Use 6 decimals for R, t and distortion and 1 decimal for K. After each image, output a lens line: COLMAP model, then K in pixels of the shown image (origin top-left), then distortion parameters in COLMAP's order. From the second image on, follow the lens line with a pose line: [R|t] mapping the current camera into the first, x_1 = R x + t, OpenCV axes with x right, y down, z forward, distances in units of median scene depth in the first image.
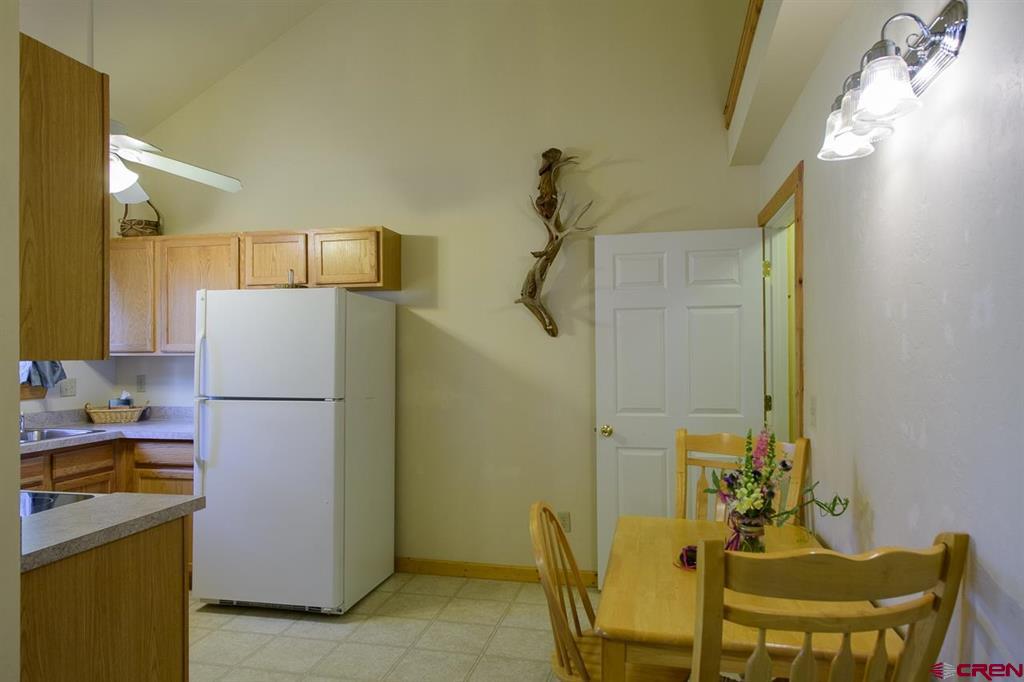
lens RADIAL K [[702.1, 0, 512.0], [0, 702.1, 341.0], [0, 0, 1]] dist [0.000941, 0.000075]
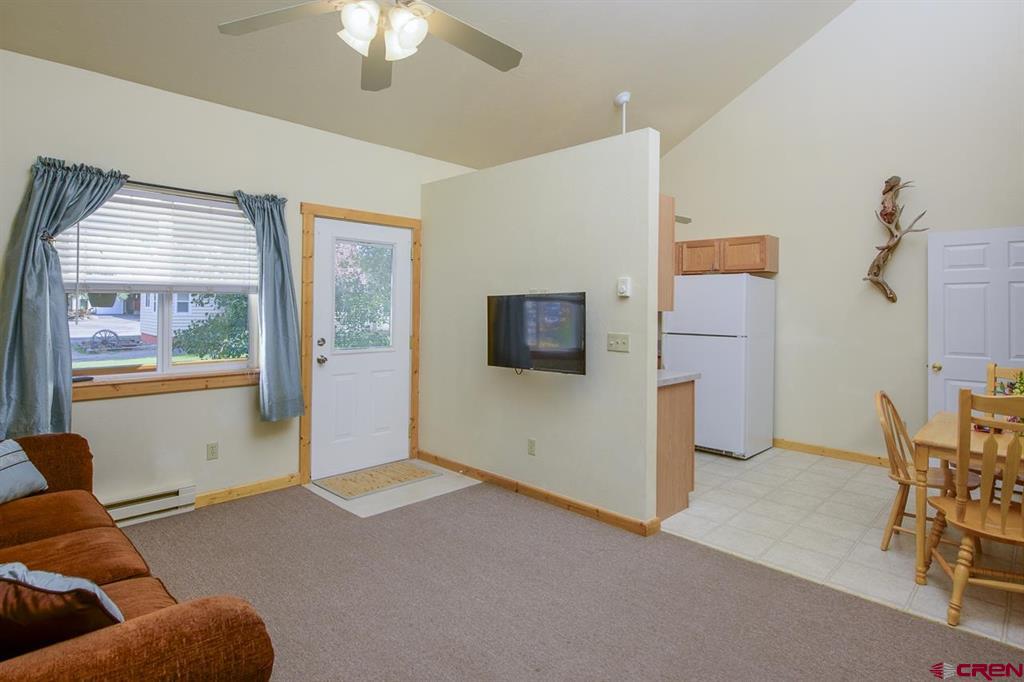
lens RADIAL K [[548.3, 0, 512.1], [0, 548.3, 299.4], [0, 0, 1]] dist [-0.002127, -0.000516]
pose [[0.849364, 0.007802, -0.527750, -0.015233], [-0.010048, 0.999949, -0.001388, -0.002594], [0.527712, 0.006482, 0.849399, -0.434533]]
